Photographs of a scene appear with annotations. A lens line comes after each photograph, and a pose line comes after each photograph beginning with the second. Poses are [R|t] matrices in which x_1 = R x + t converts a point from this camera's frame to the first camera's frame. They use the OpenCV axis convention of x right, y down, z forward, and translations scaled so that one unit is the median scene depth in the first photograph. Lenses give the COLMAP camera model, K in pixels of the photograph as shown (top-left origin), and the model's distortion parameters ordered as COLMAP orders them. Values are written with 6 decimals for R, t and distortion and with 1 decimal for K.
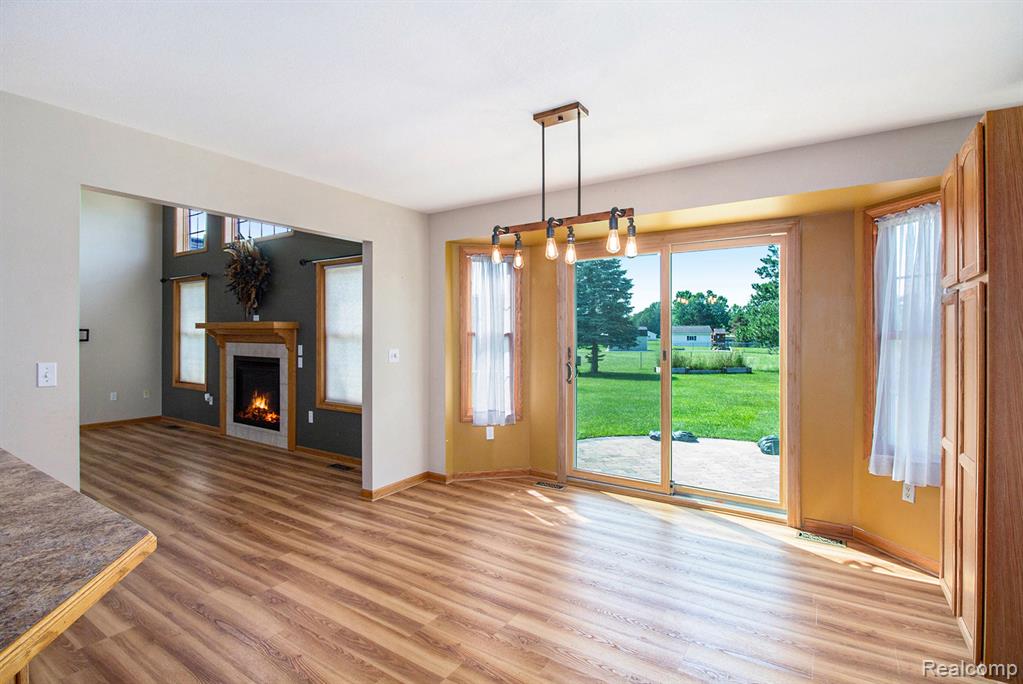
lens RADIAL K [[496.6, 0, 505.3], [0, 496.6, 327.2], [0, 0, 1]] dist [0.005198, -0.009737]
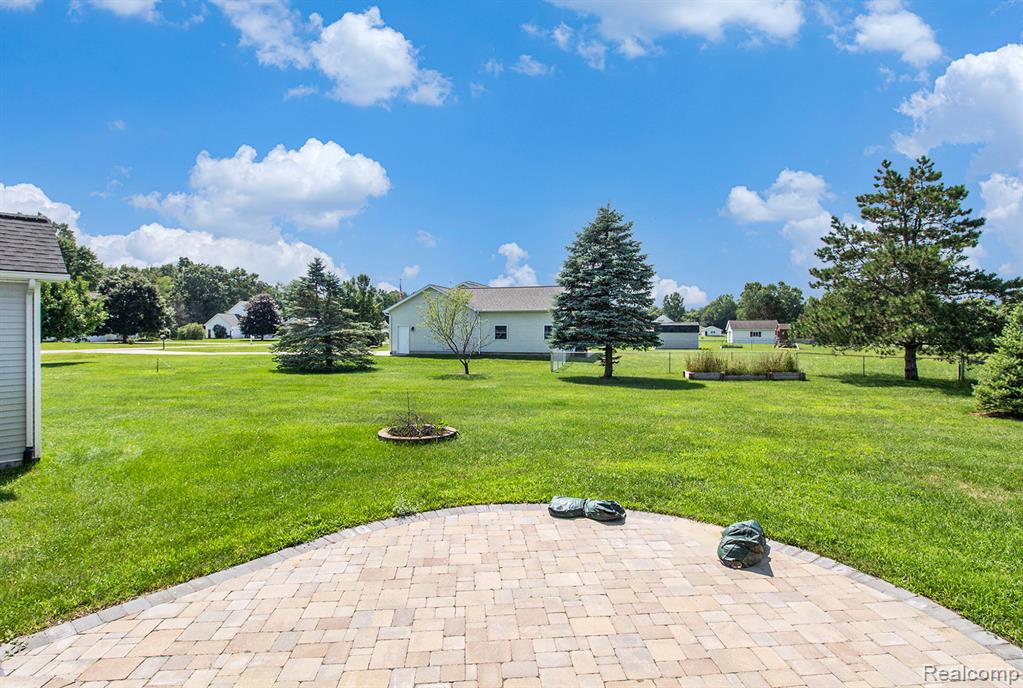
lens RADIAL K [[492.6, 0, 519.8], [0, 492.6, 330.9], [0, 0, 1]] dist [0.002716, 0.000274]
pose [[0.993710, -0.003778, -0.111916, 0.505352], [0.005643, 0.999850, 0.016353, -0.008056], [0.111838, -0.016881, 0.993583, 0.632596]]
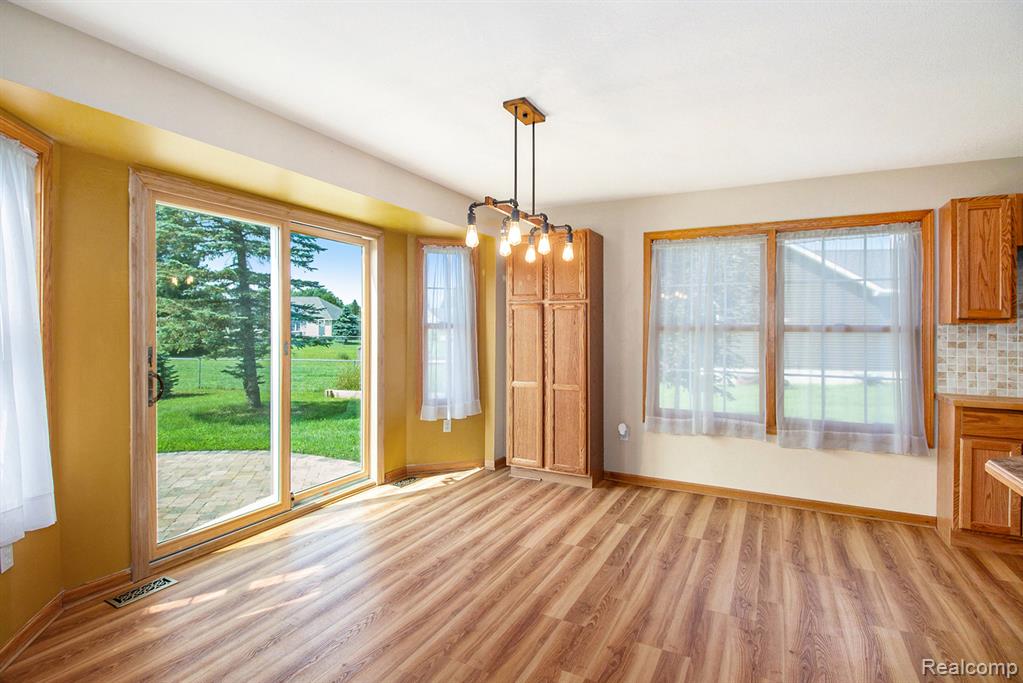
lens RADIAL K [[496.6, 0, 491.5], [0, 496.6, 332.0], [0, 0, 1]] dist [0.005198, -0.009737]
pose [[-0.072945, -0.013679, 0.997242, -0.379058], [-0.016509, 0.999785, 0.012506, 0.006132], [-0.997199, -0.015552, -0.073155, 0.486657]]
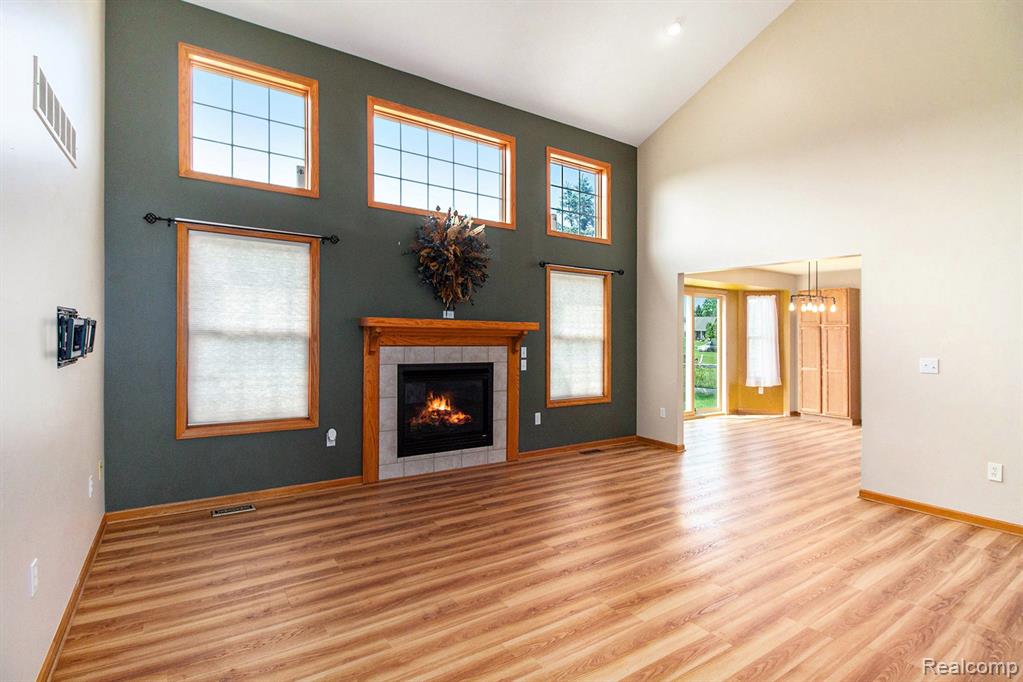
lens RADIAL K [[496.6, 0, 500.3], [0, 496.6, 323.1], [0, 0, 1]] dist [0.005198, -0.009737]
pose [[0.383674, 0.024622, 0.923140, -1.267688], [-0.022656, 0.999595, -0.017245, 0.007401], [-0.923190, -0.014298, 0.384077, 0.649323]]
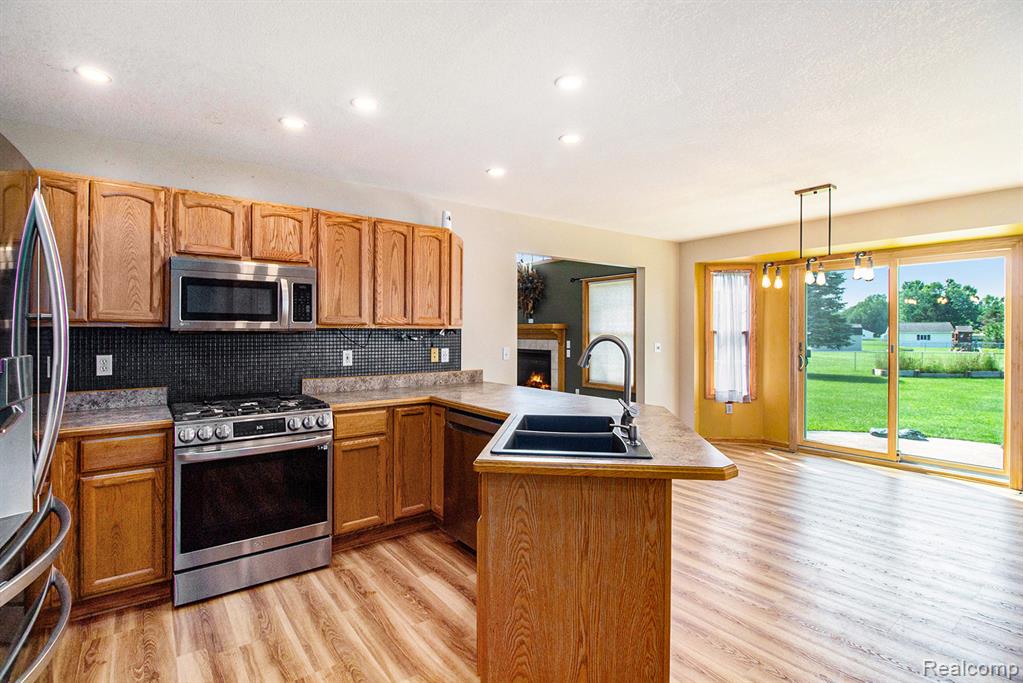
lens RADIAL K [[496.6, 0, 503.2], [0, 496.6, 335.4], [0, 0, 1]] dist [0.005198, -0.009737]
pose [[0.941131, -0.000167, -0.338041, -0.116091], [0.006417, 0.999828, 0.017373, -0.003123], [0.337980, -0.018519, 0.940971, -0.328152]]
